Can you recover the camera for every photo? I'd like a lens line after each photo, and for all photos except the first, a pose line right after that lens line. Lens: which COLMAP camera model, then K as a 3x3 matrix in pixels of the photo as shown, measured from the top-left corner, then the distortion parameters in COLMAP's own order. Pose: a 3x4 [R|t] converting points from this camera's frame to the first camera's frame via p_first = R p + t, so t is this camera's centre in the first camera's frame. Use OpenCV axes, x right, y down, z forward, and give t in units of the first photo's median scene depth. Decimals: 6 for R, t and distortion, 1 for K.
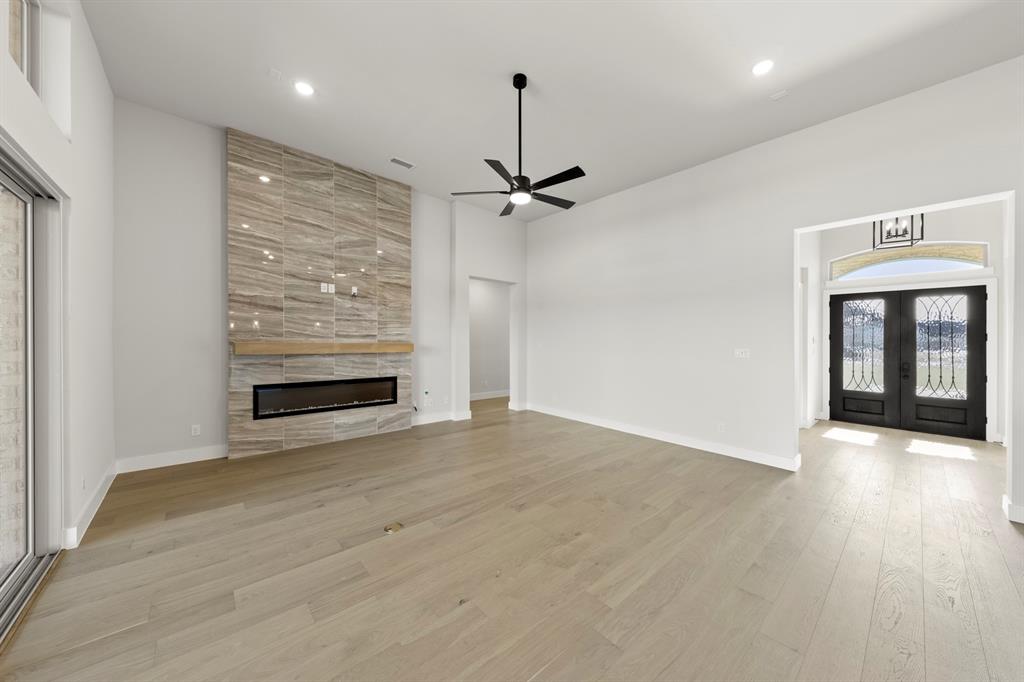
lens RADIAL K [[339.3, 0, 521.6], [0, 339.3, 337.2], [0, 0, 1]] dist [0.000814, -0.000081]
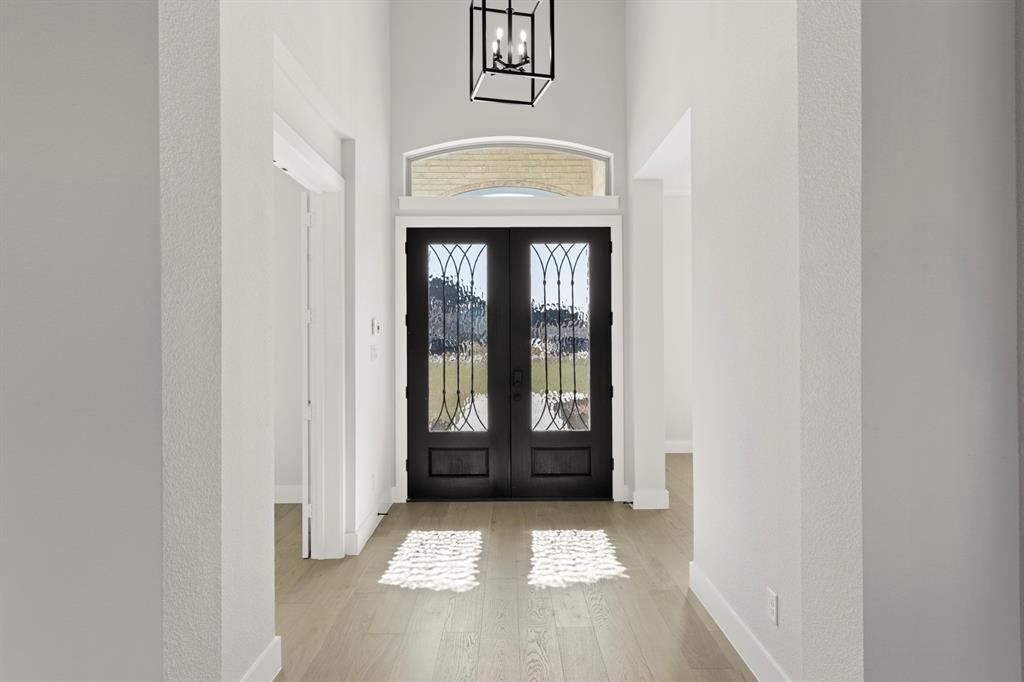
lens RADIAL K [[588.6, 0, 513.1], [0, 588.6, 335.0], [0, 0, 1]] dist [0.001885, 0.000041]
pose [[0.646067, -0.015203, 0.763129, 0.454796], [0.006320, 0.999874, 0.014569, 0.011010], [-0.763254, -0.004589, 0.646082, 0.436367]]
